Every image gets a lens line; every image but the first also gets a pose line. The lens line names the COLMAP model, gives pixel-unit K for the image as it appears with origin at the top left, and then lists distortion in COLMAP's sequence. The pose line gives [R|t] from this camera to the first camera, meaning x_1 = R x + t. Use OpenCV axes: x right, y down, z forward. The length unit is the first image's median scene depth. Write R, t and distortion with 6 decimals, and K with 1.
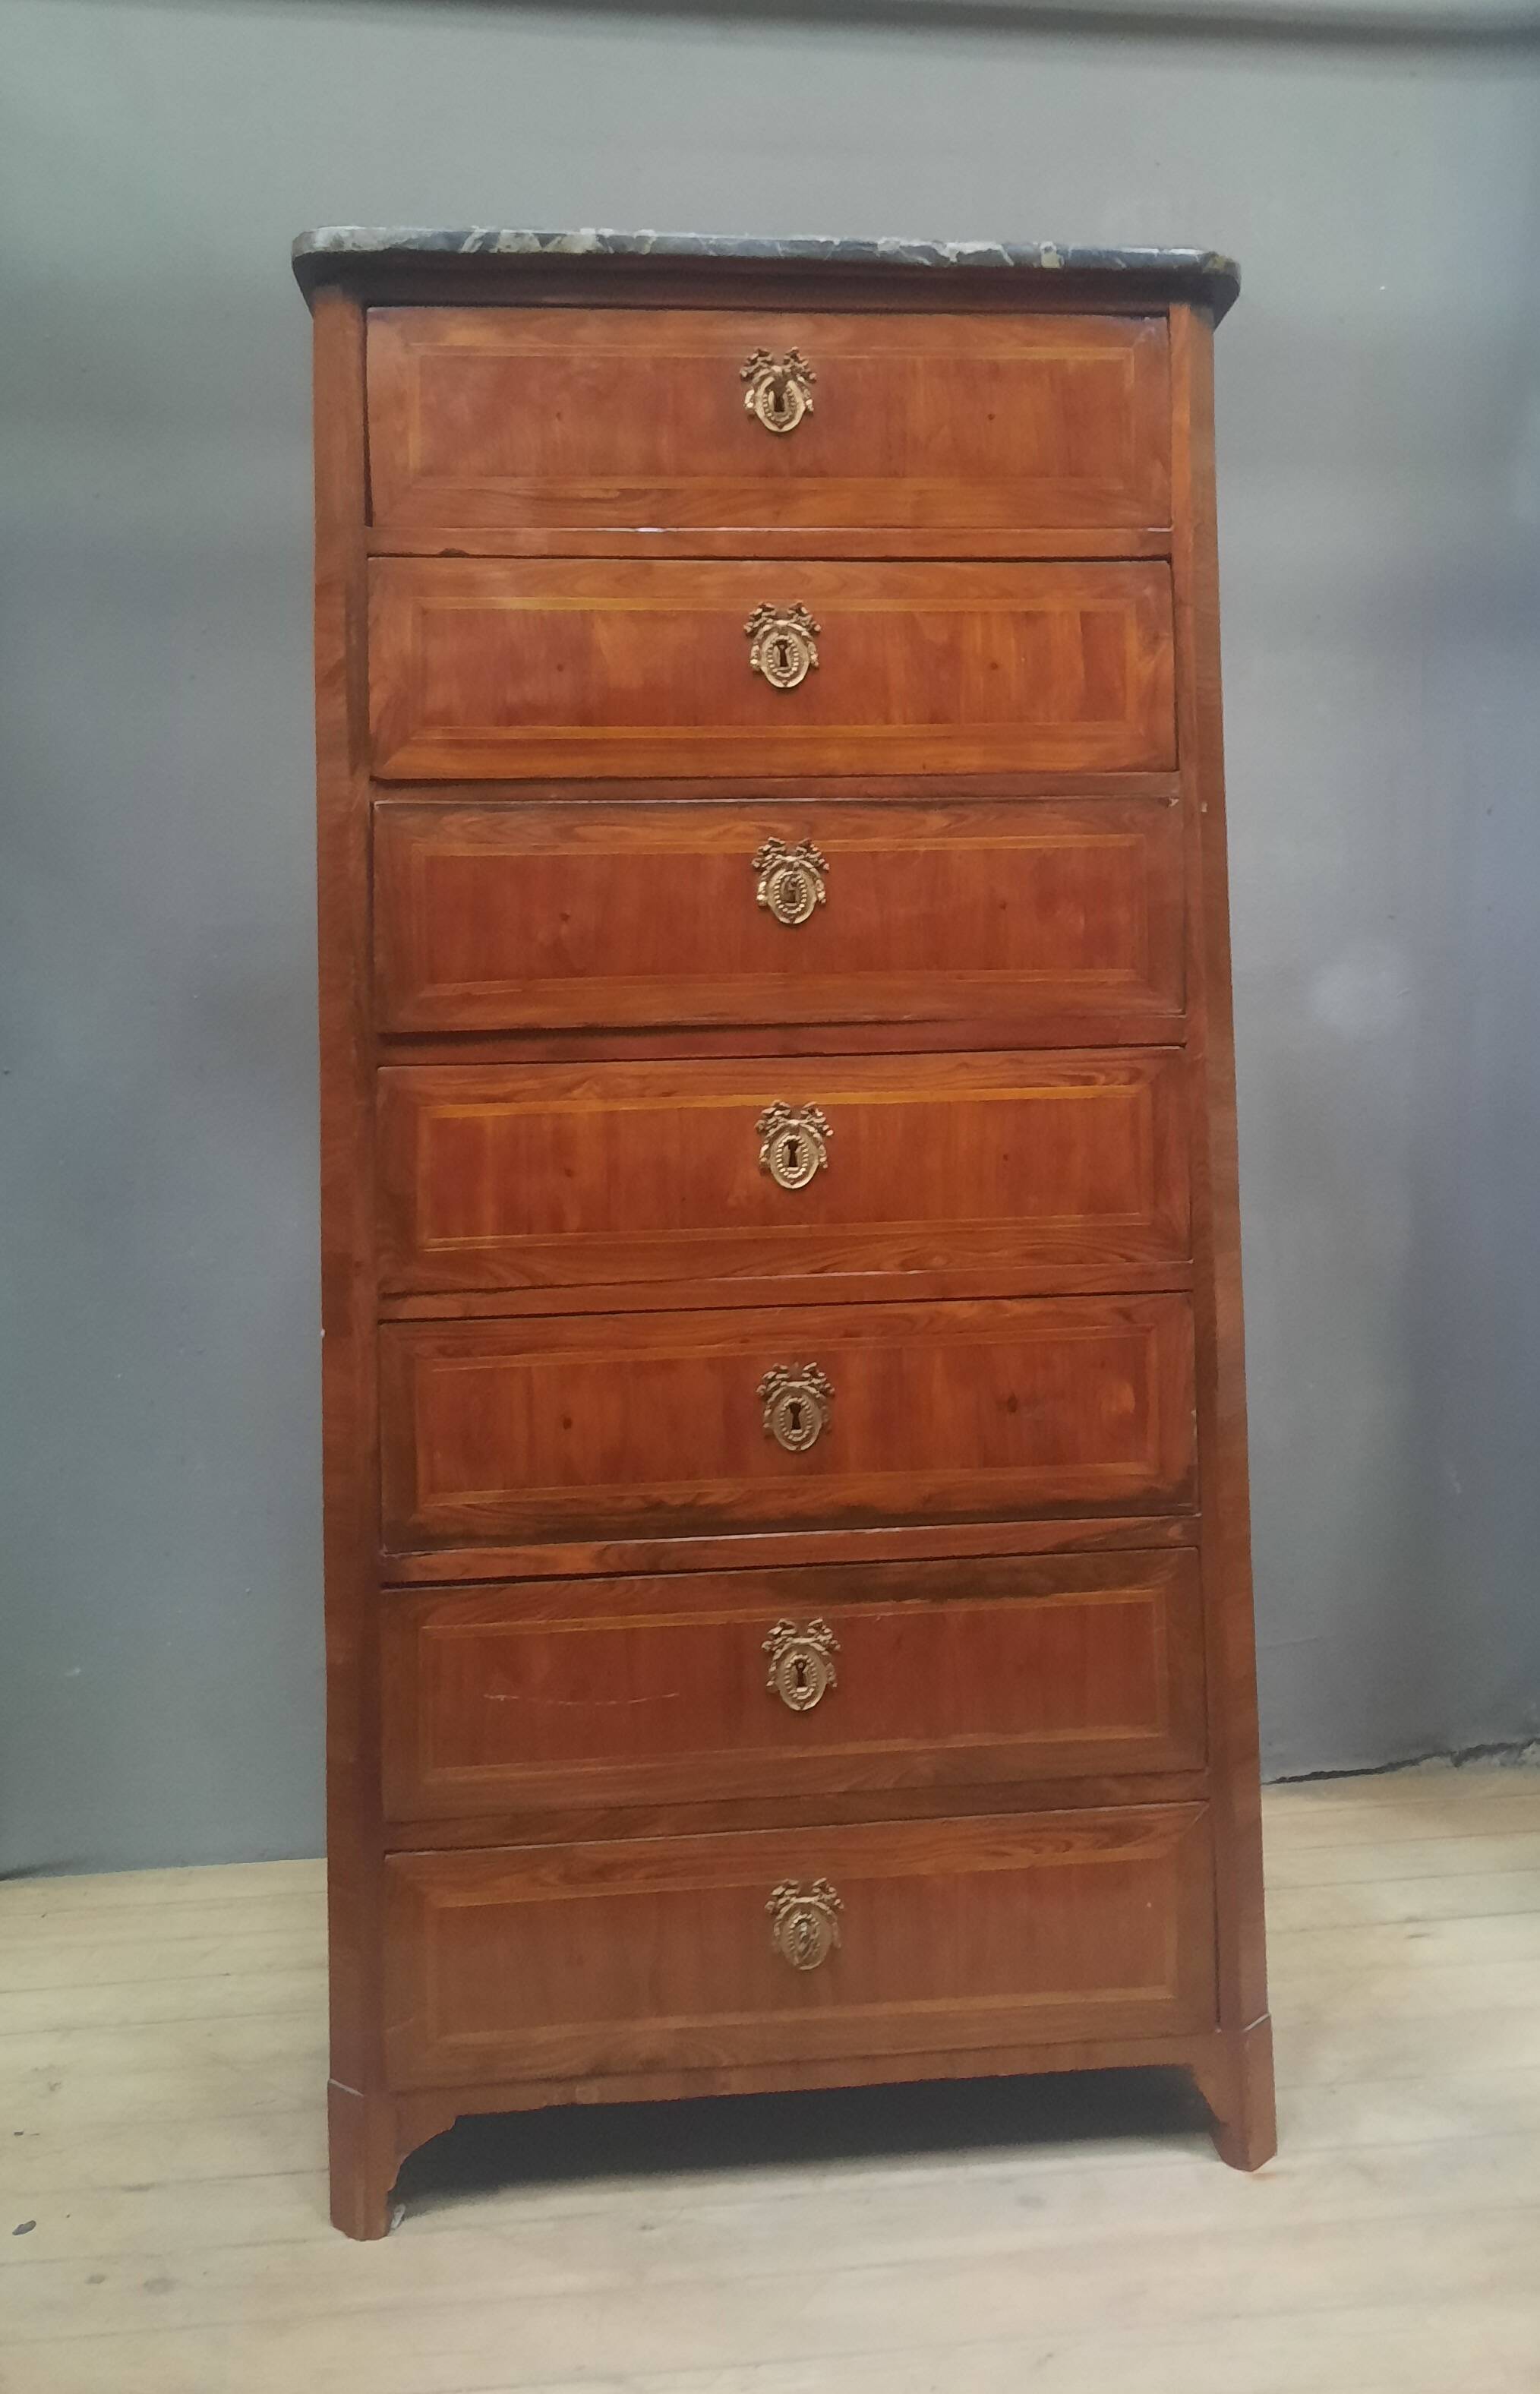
lens RADIAL K [[2230.1, 0, 918.1], [0, 2230.1, 1022.0], [0, 0, 1]] dist [0.027004, -0.010199]
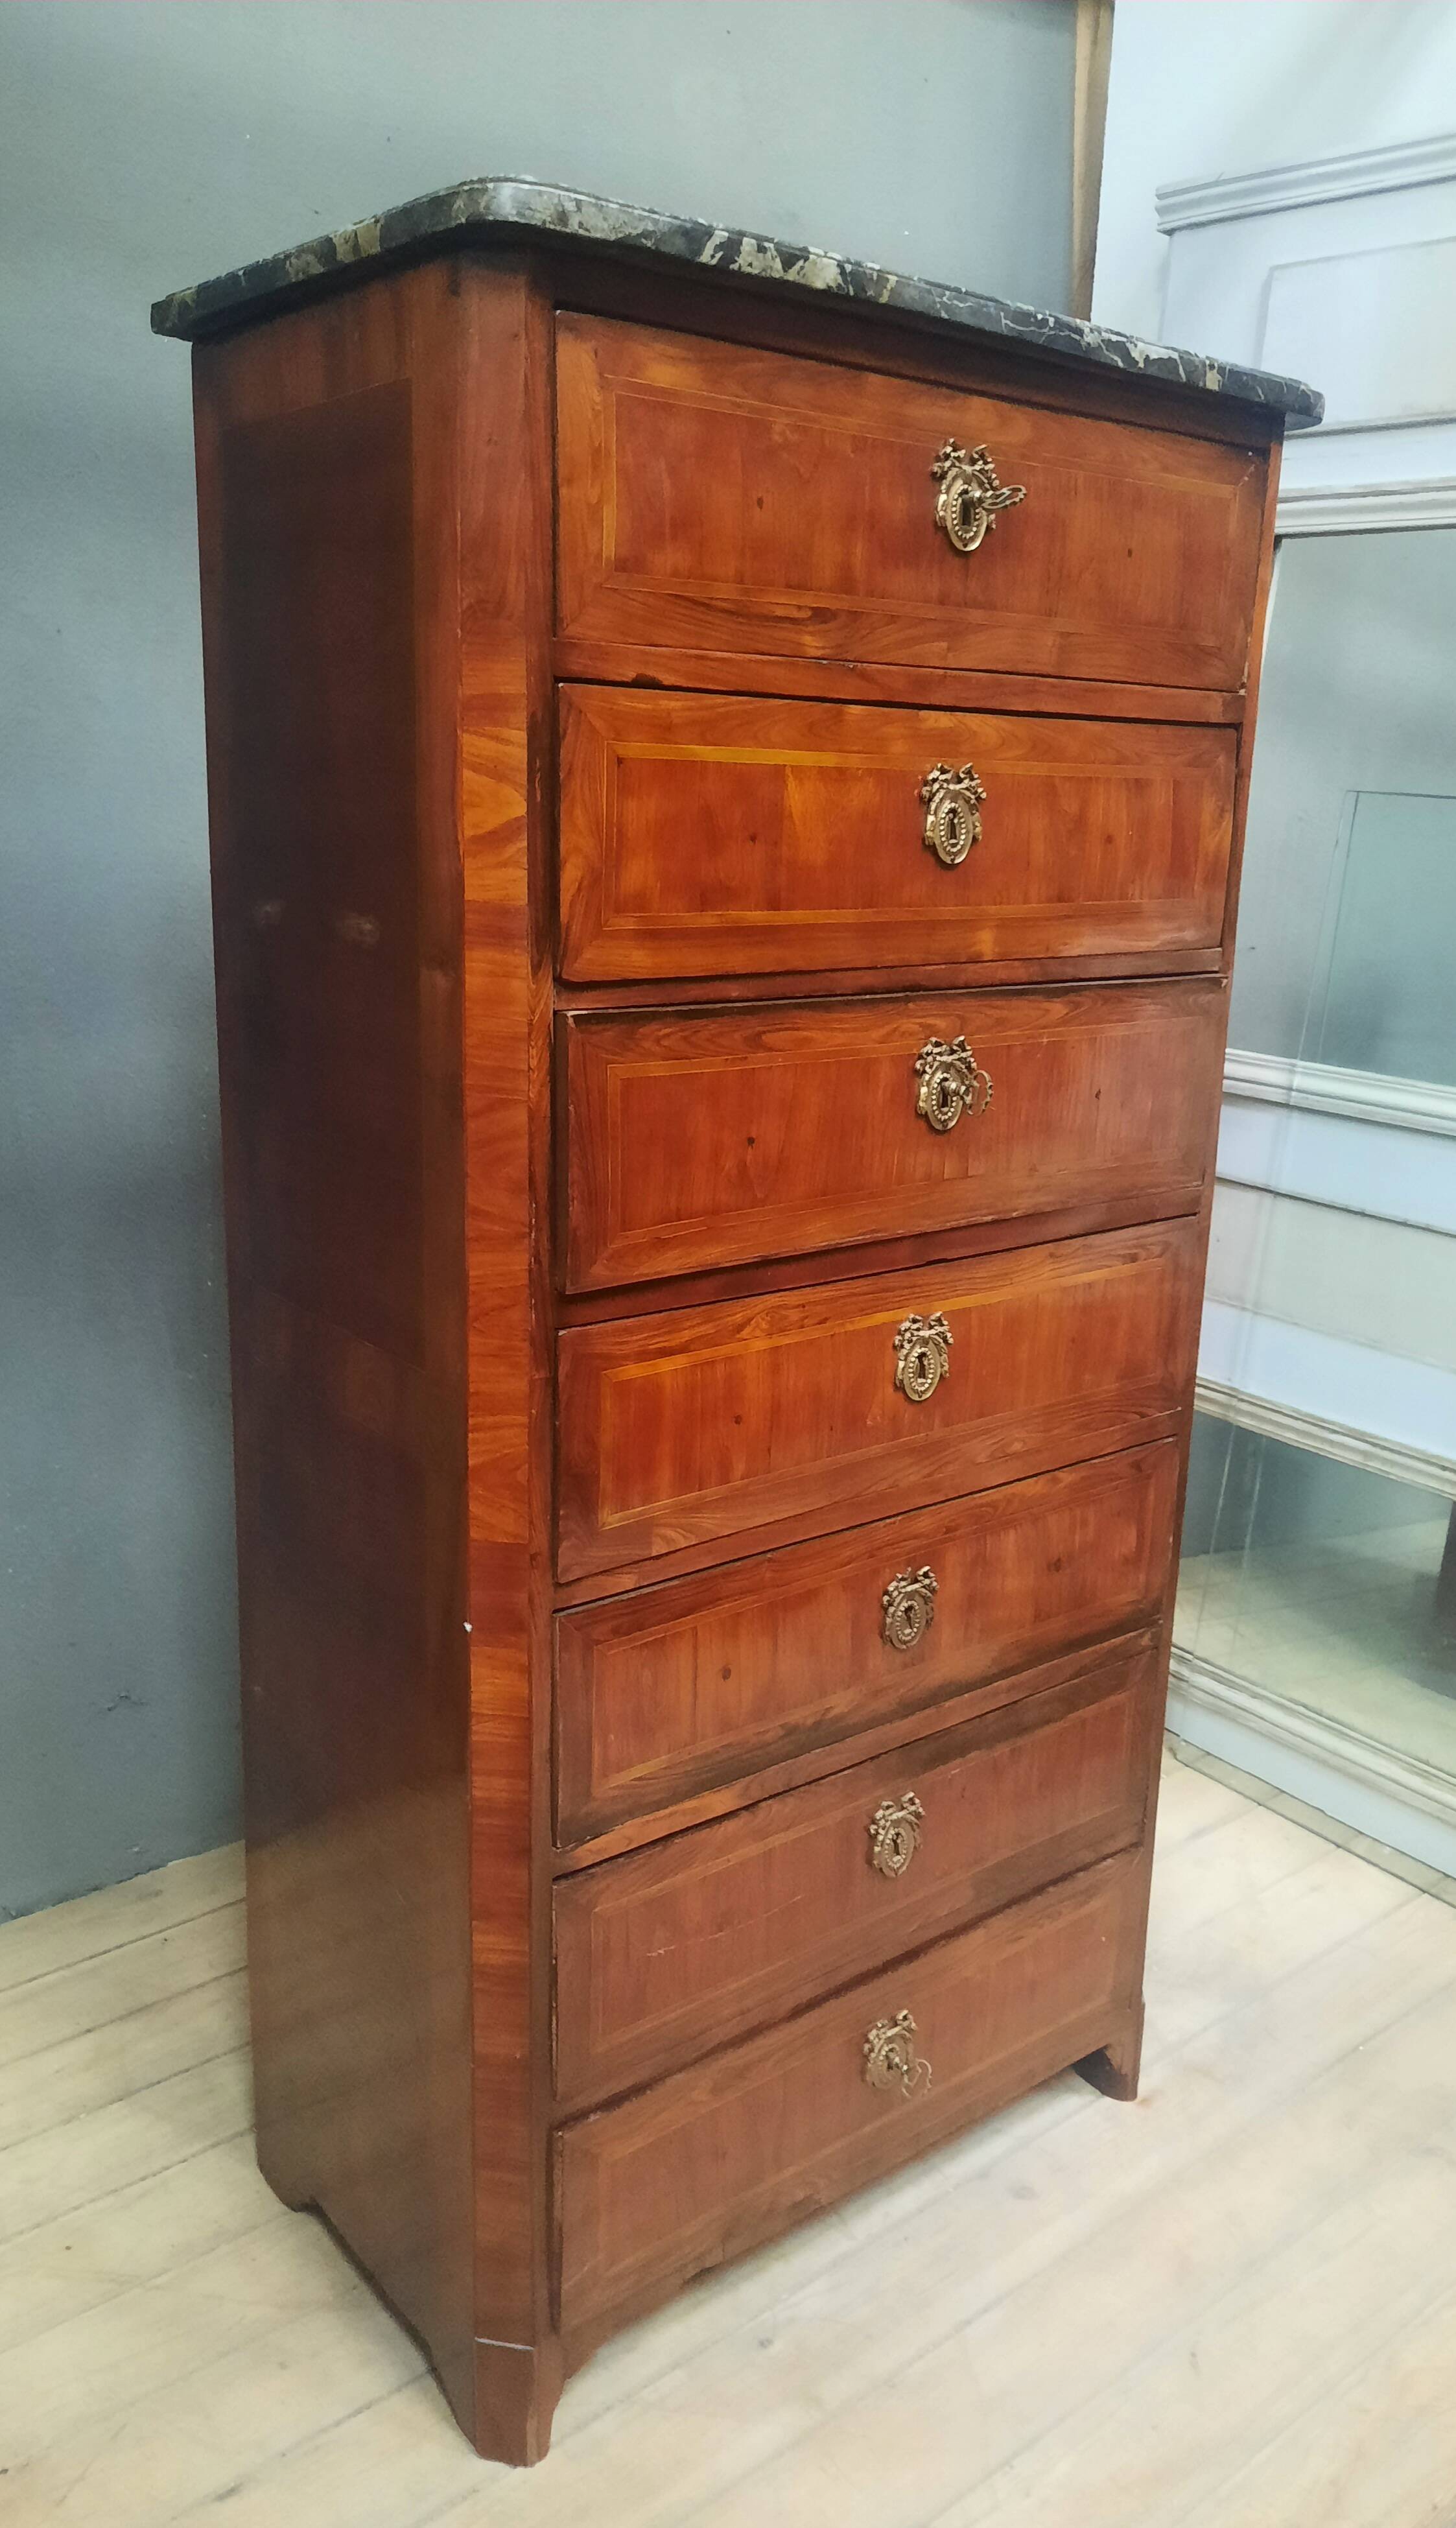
lens RADIAL K [[1924.5, 0, 812.9], [0, 1924.5, 1279.7], [0, 0, 1]] dist [0.029650, -0.030236]
pose [[0.833462, -0.084587, 0.546064, -0.541216], [-0.085343, 0.956652, 0.278448, -0.201644], [-0.545947, -0.278679, 0.790114, 0.379997]]
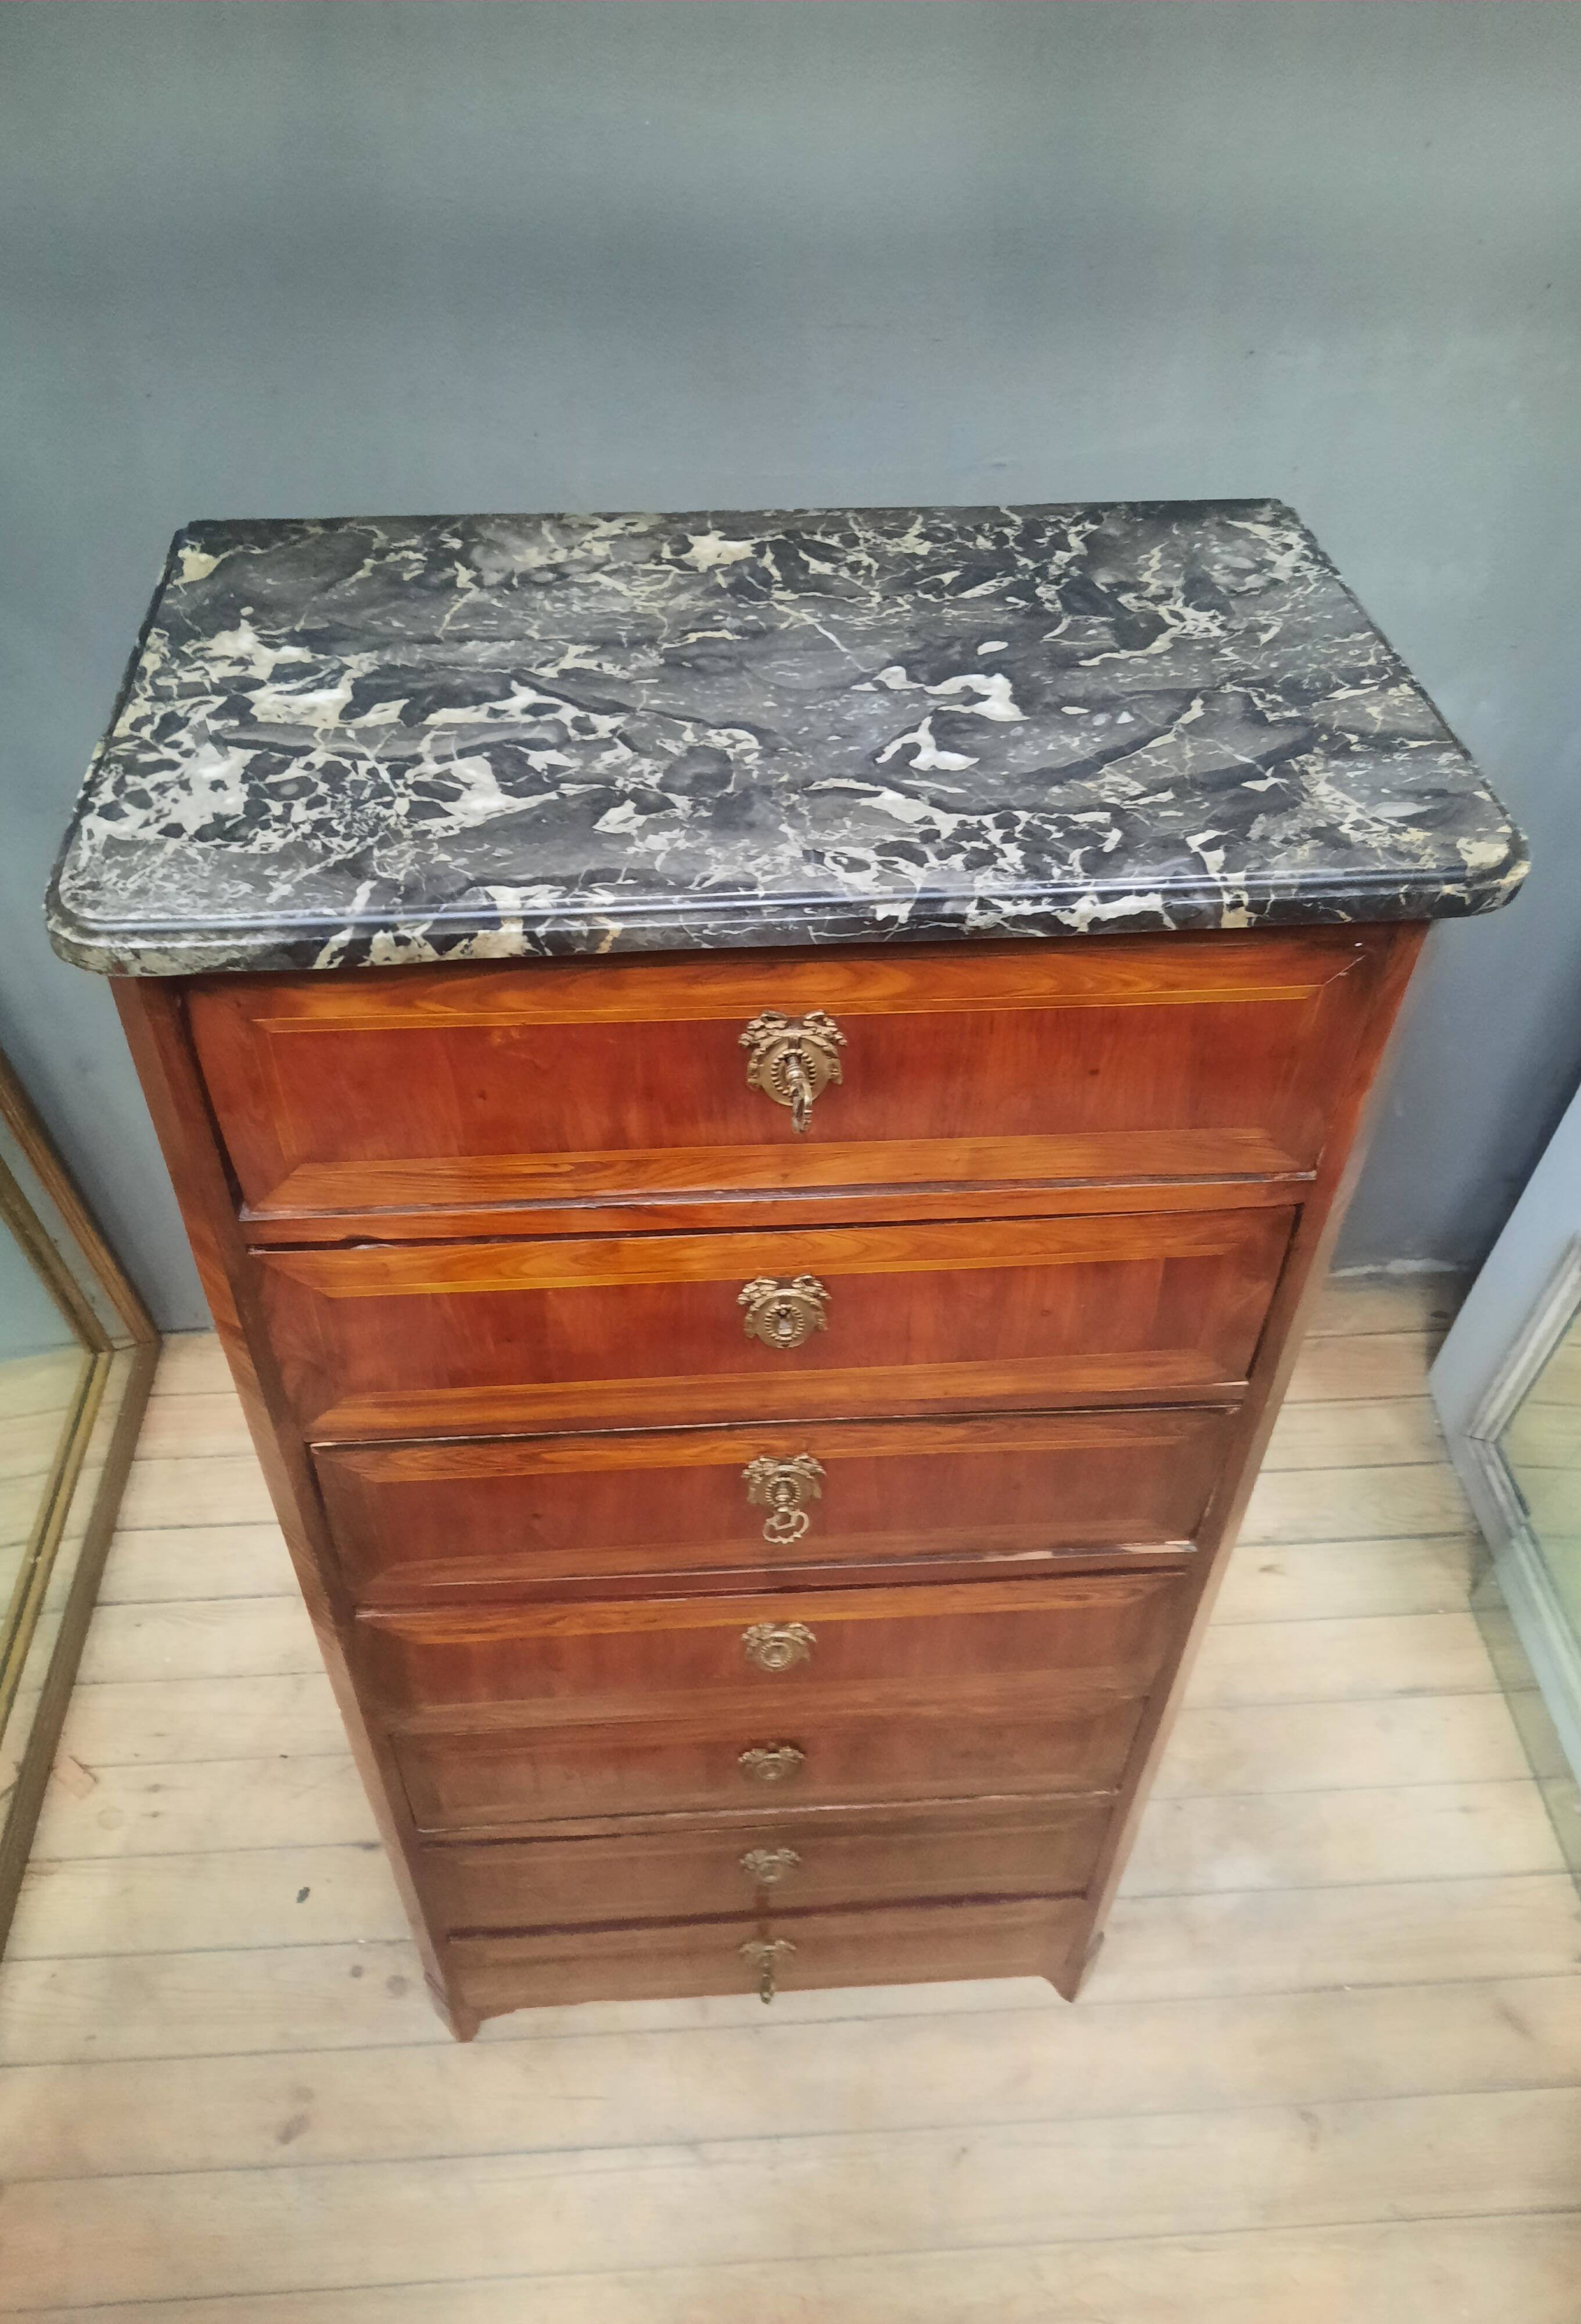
lens RADIAL K [[1758.0, 0, 779.3], [0, 1758.0, 1125.2], [0, 0, 1]] dist [0.031575, -0.001535]
pose [[0.998502, 0.054407, 0.005812, -0.071712], [-0.041656, 0.686986, 0.725476, -0.673103], [0.035478, -0.724631, 0.688223, 0.620051]]
